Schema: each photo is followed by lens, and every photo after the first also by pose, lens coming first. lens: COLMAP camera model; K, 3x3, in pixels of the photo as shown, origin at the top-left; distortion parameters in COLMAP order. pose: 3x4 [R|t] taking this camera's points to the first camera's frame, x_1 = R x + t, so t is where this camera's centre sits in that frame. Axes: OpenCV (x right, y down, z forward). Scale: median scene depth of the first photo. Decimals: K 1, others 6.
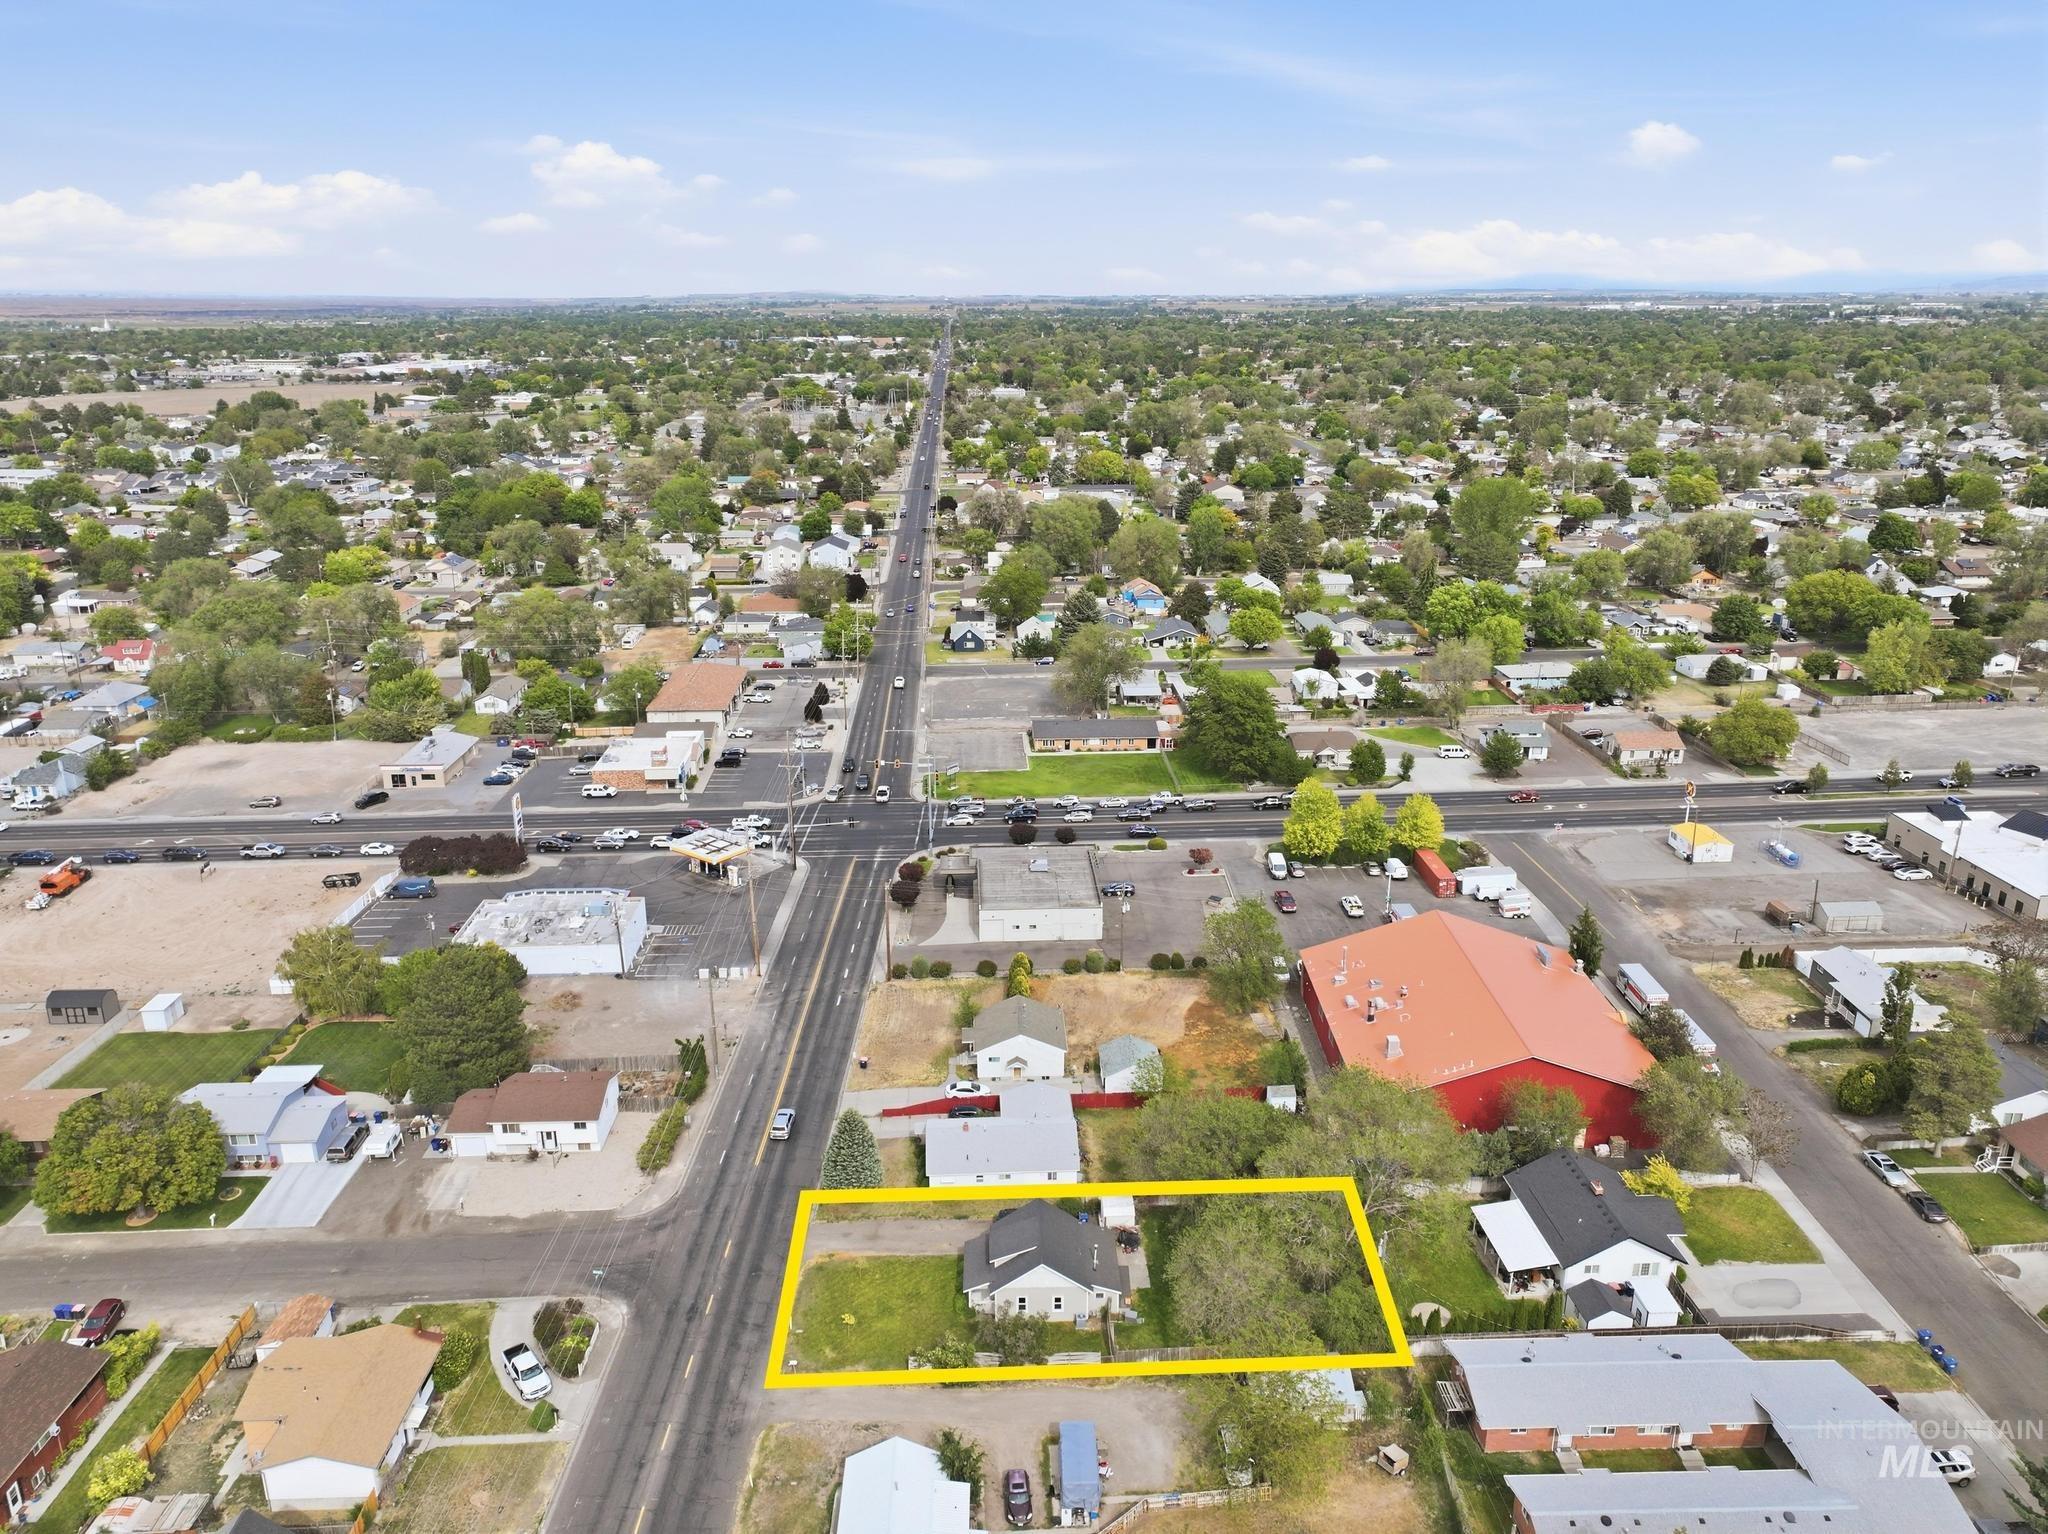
lens RADIAL K [[1431.1, 0, 1024.0], [0, 1431.1, 767.0], [0, 0, 1]] dist [-0.003554, 0.019247]
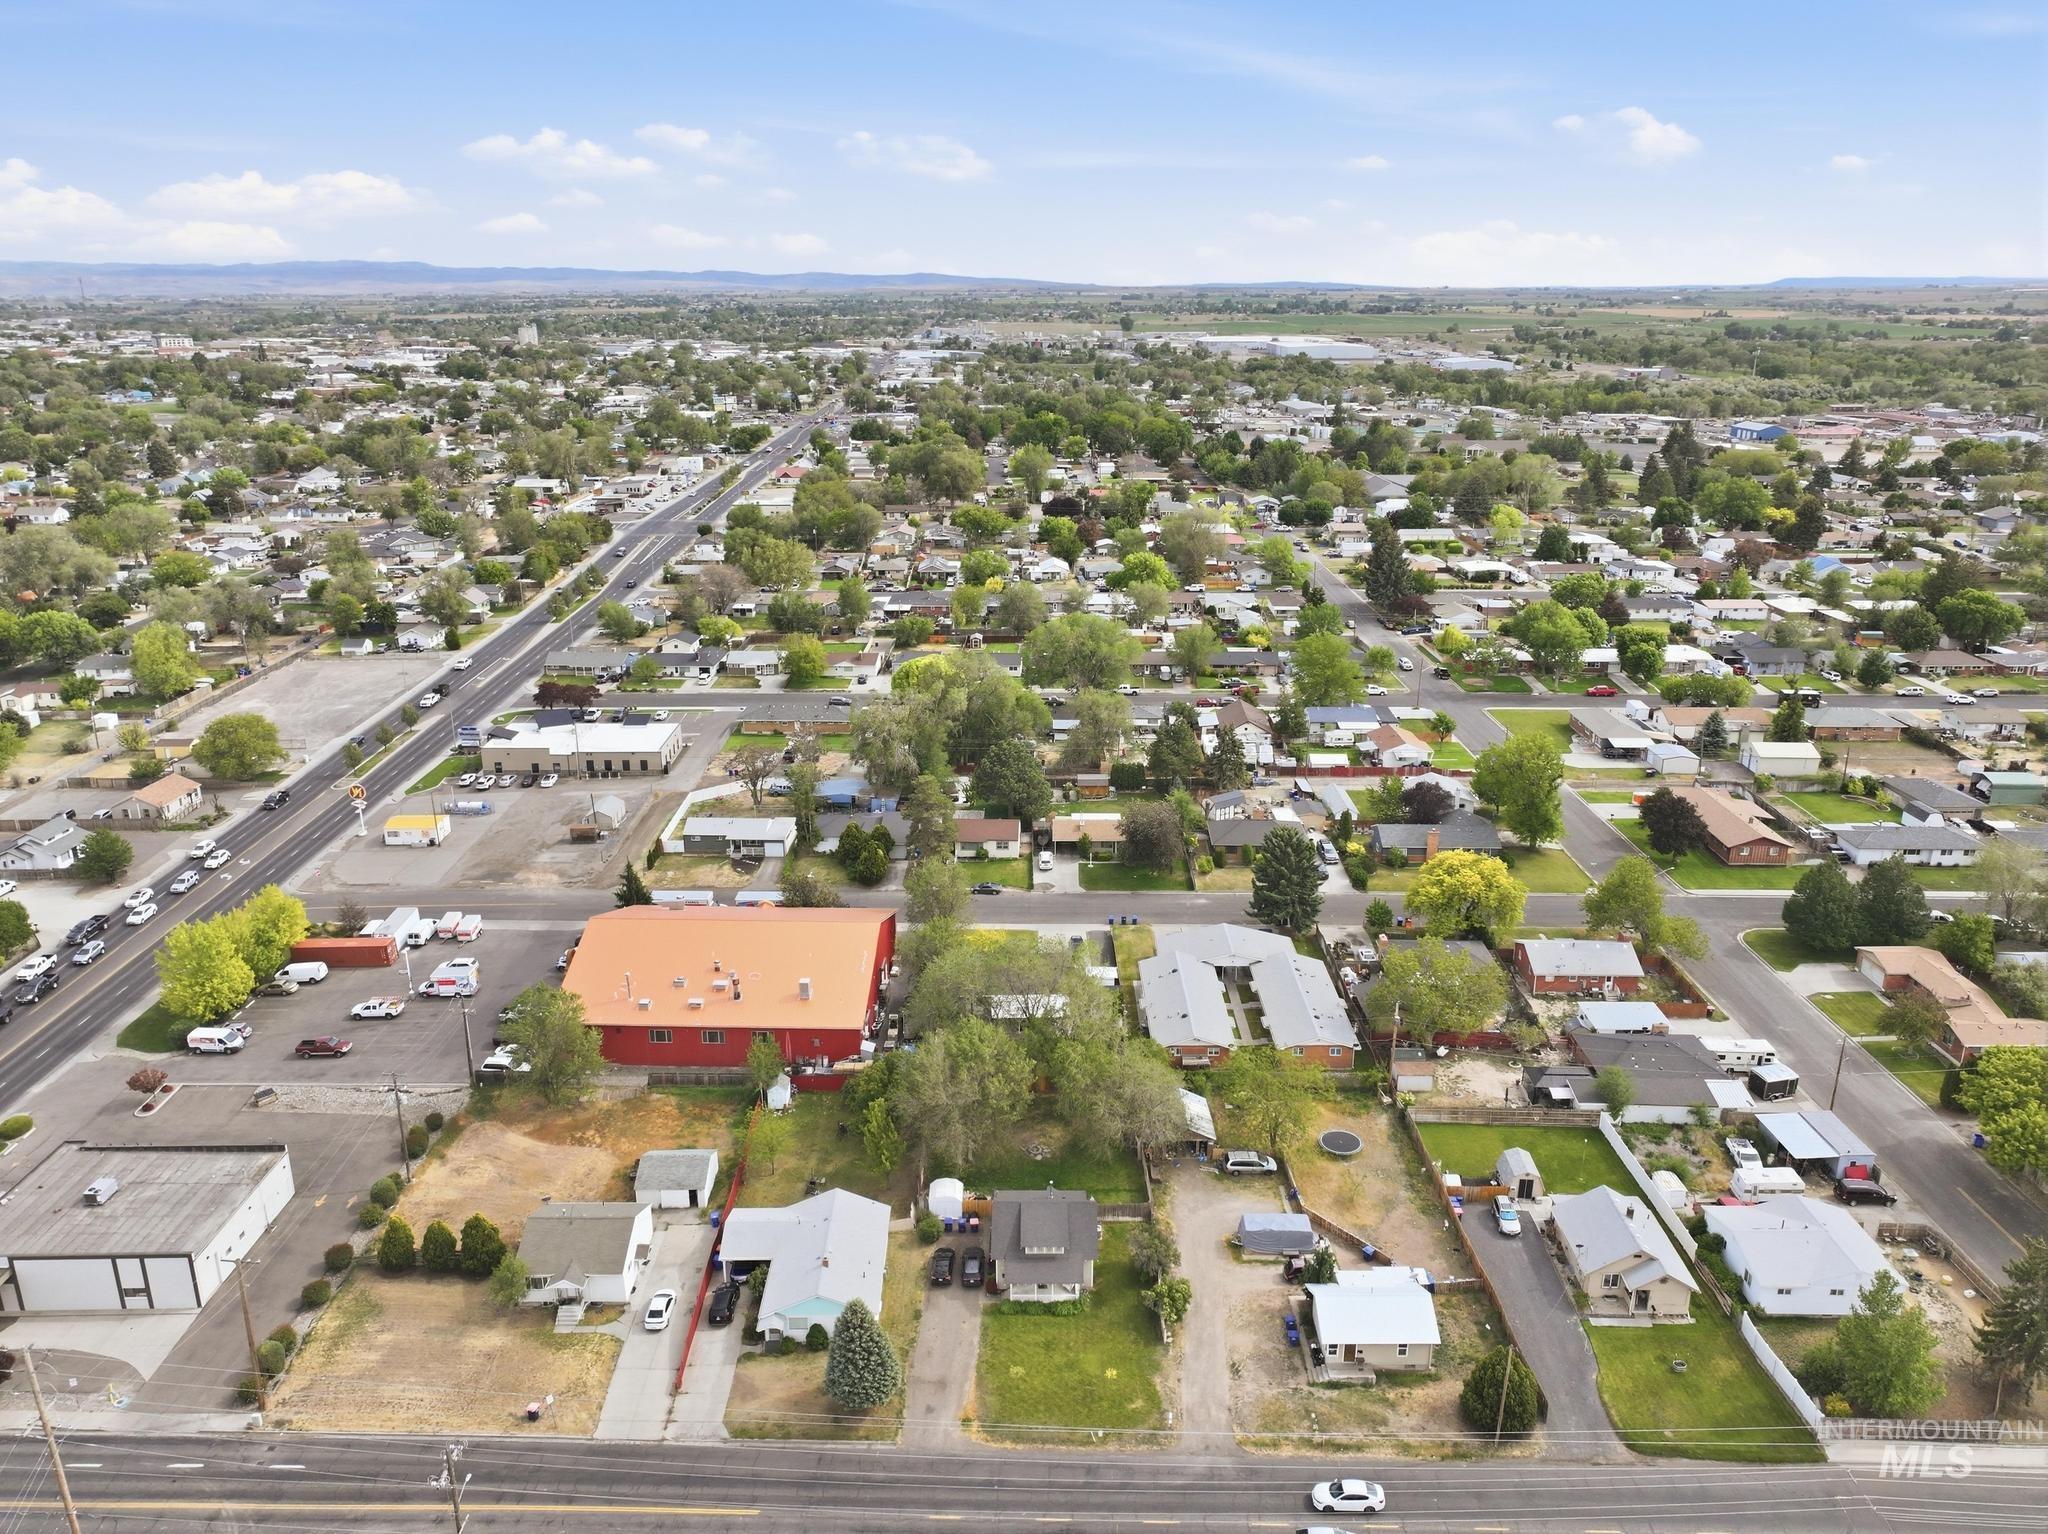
lens RADIAL K [[1431.1, 0, 1024.0], [0, 1431.1, 767.0], [0, 0, 1]] dist [-0.003554, 0.019247]
pose [[0.039601, -0.303777, 0.951920, -0.539658], [0.314338, 0.908087, 0.276712, -0.153266], [-0.948485, 0.288267, 0.131450, 0.501145]]
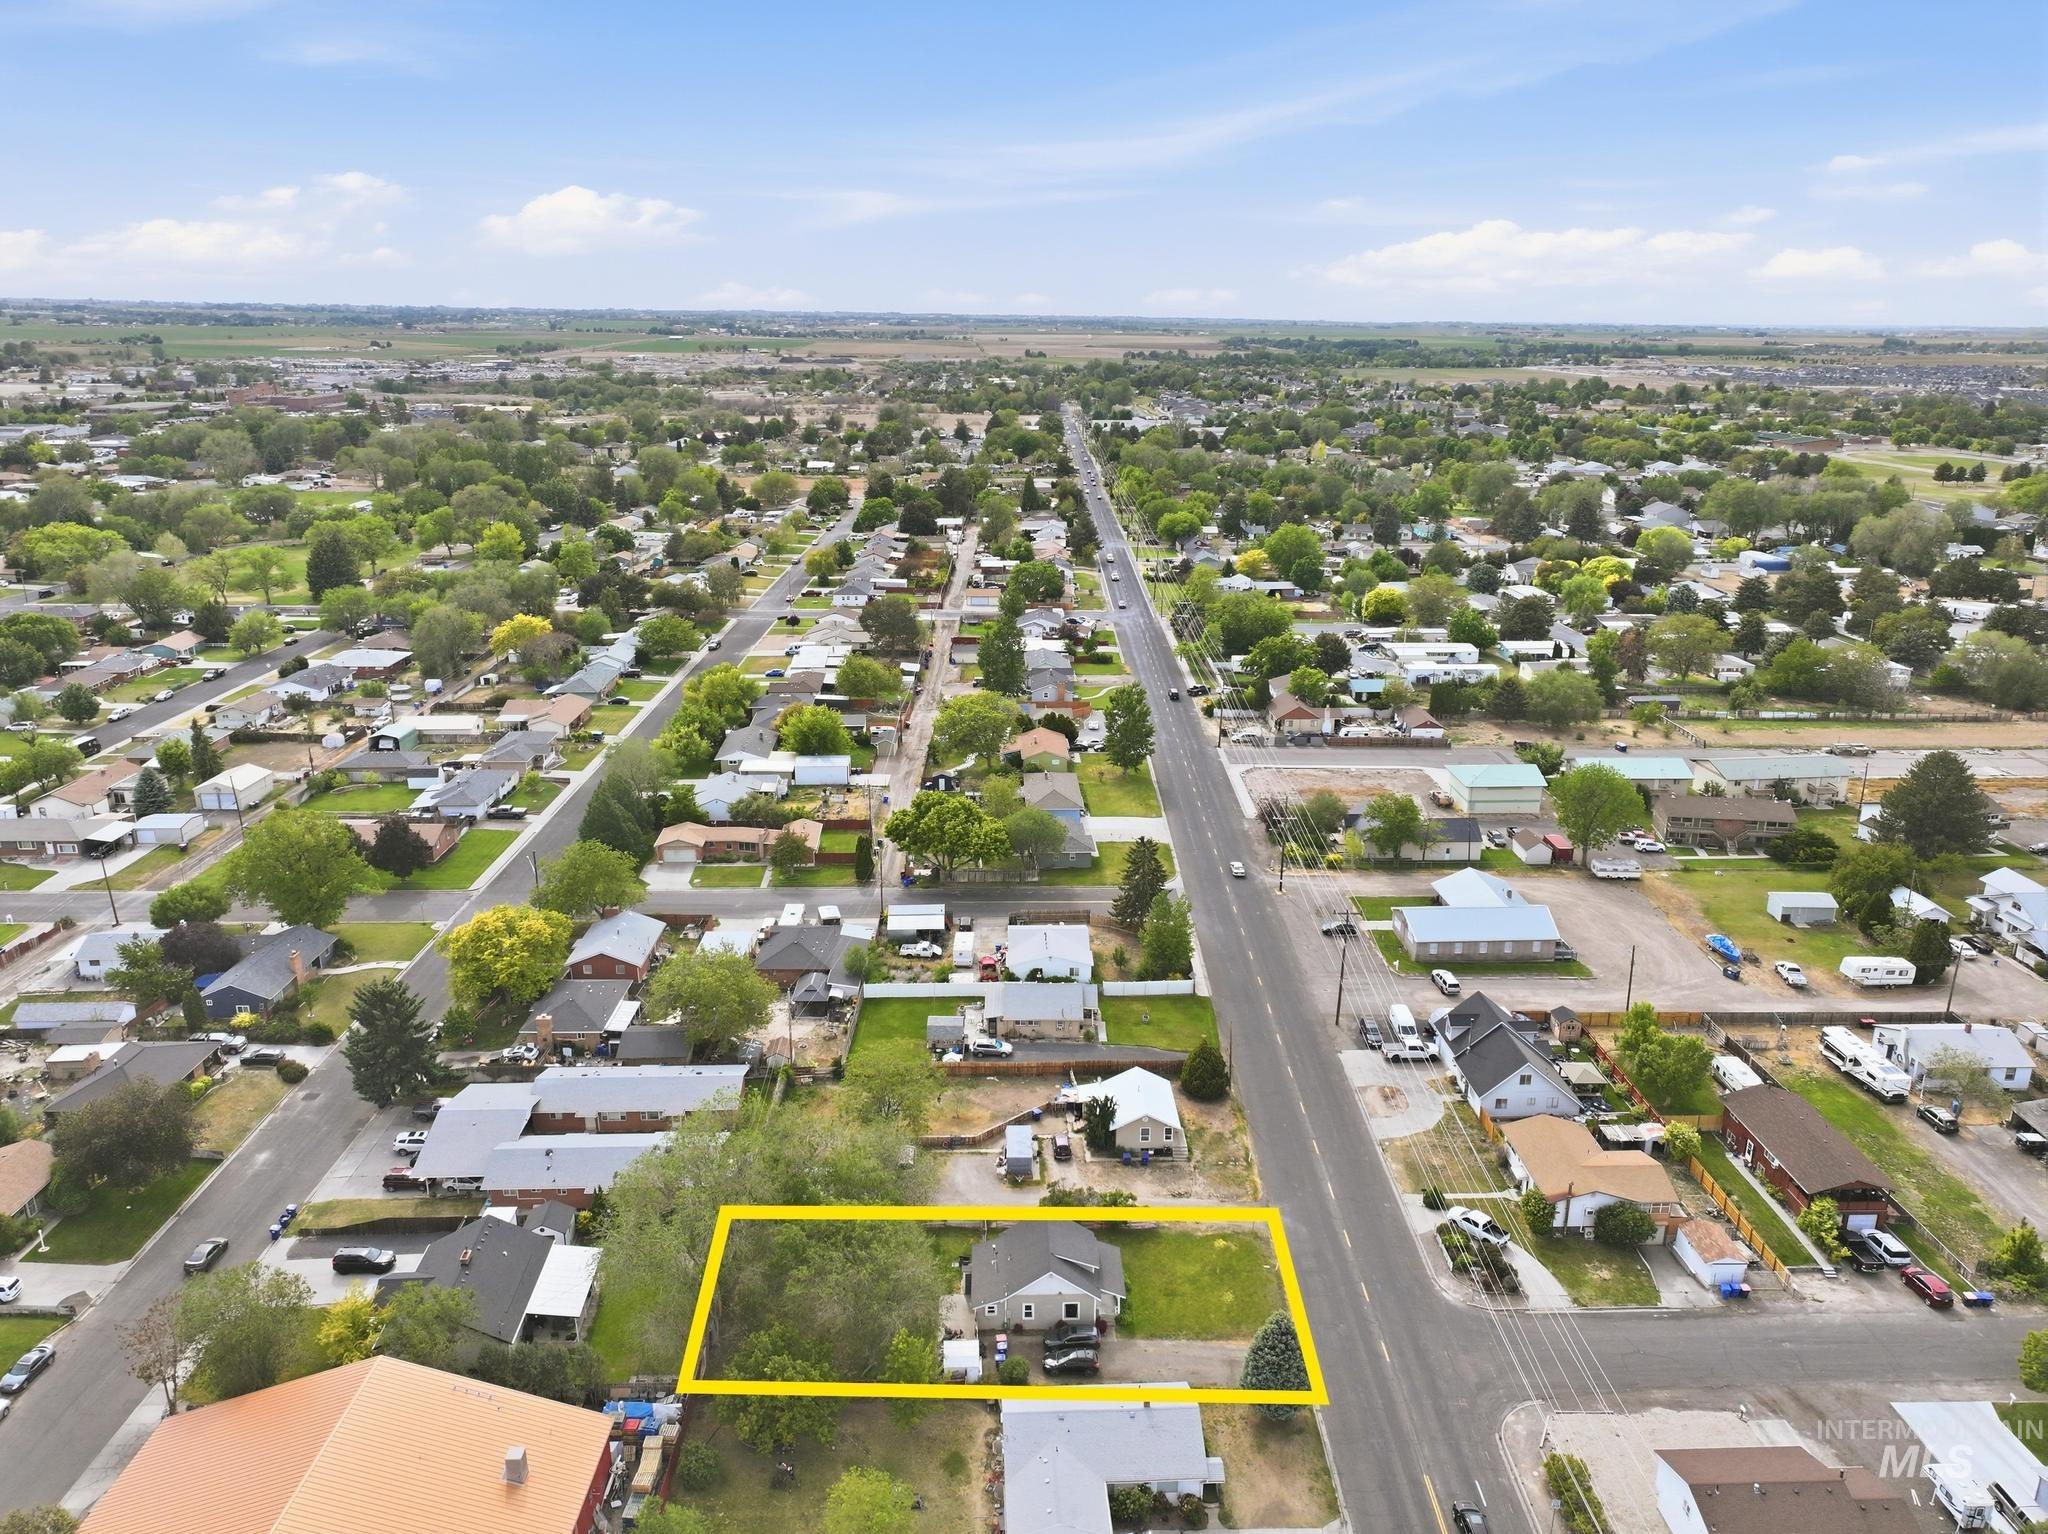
lens RADIAL K [[1431.1, 0, 1024.0], [0, 1431.1, 767.0], [0, 0, 1]] dist [-0.003554, 0.019247]
pose [[-0.999985, -0.002523, 0.004857, 0.012242], [0.000781, 0.812527, 0.582923, -0.331641], [-0.005417, 0.582918, -0.812513, 1.018459]]
